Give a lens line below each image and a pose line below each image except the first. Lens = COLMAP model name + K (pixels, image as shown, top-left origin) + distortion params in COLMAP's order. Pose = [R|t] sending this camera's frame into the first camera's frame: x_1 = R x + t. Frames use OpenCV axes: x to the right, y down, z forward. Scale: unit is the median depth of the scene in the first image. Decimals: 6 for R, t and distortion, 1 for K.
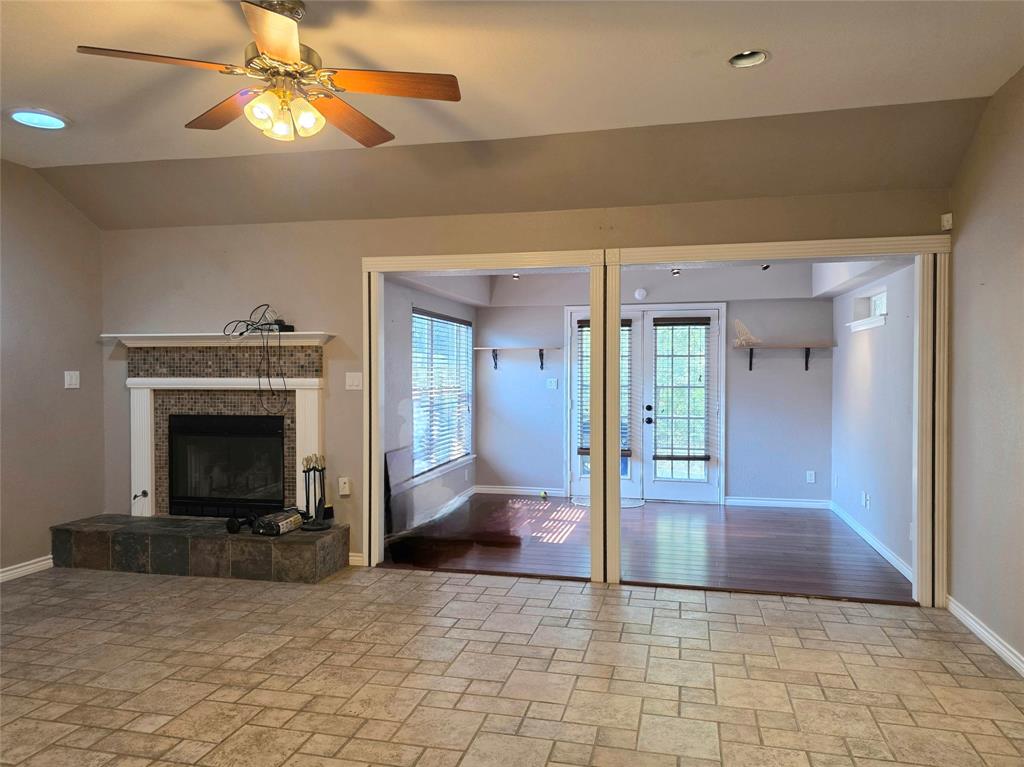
lens RADIAL K [[726.2, 0, 517.0], [0, 726.2, 385.0], [0, 0, 1]] dist [0.041938, -0.028848]
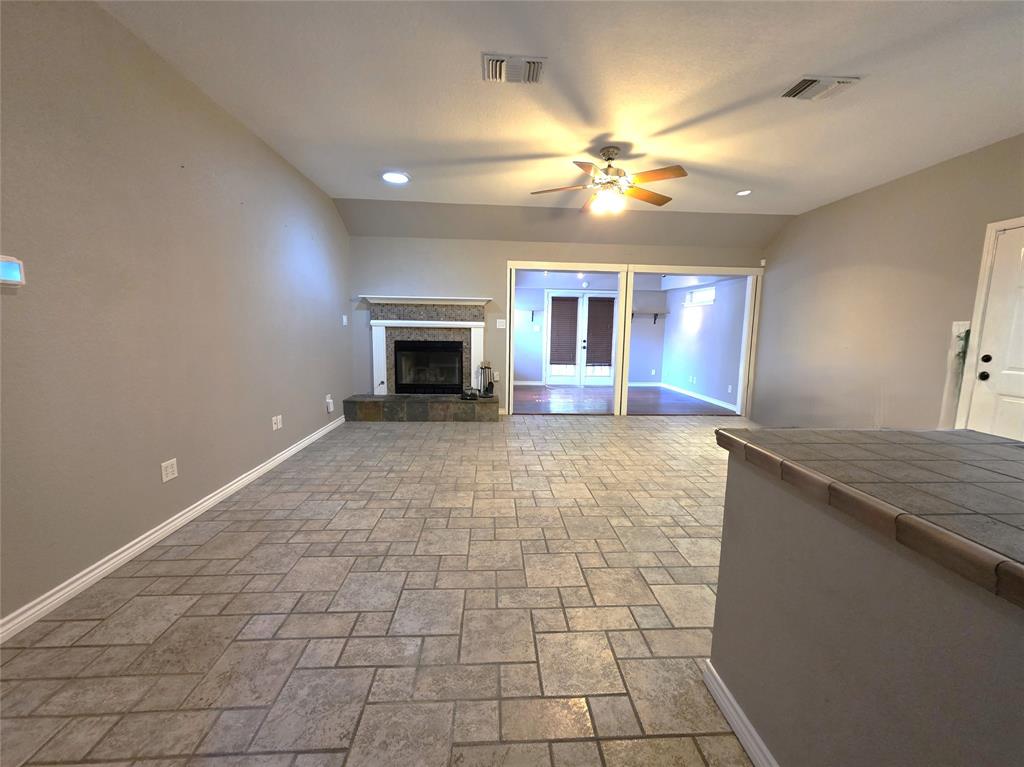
lens RADIAL K [[412.1, 0, 514.9], [0, 412.1, 381.1], [0, 0, 1]] dist [0.001027, 0.000439]
pose [[0.957626, -0.020932, 0.287252, -0.512792], [-0.011936, 0.993614, 0.112196, 0.023017], [-0.287767, -0.110871, 0.951261, -0.105097]]
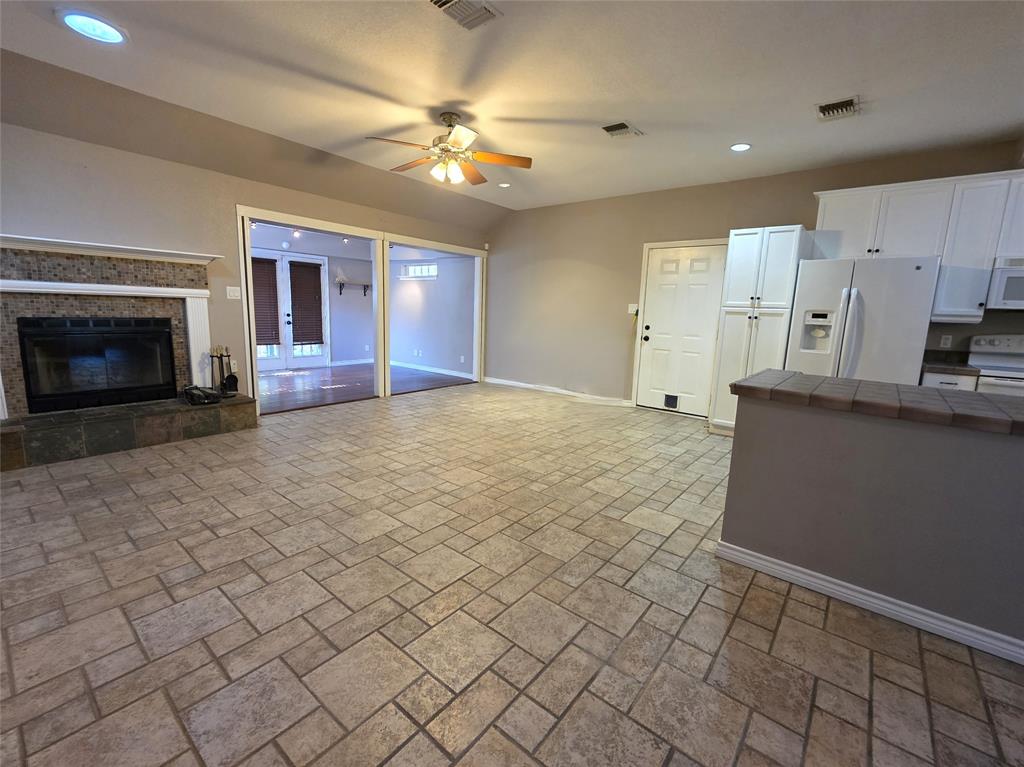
lens RADIAL K [[440.9, 0, 514.0], [0, 440.9, 378.0], [0, 0, 1]] dist [0.005269, -0.001107]
pose [[0.431884, -0.125794, 0.893114, -0.778187], [-0.021171, 0.988539, 0.149472, 0.018242], [-0.901681, -0.083463, 0.424271, 0.117302]]
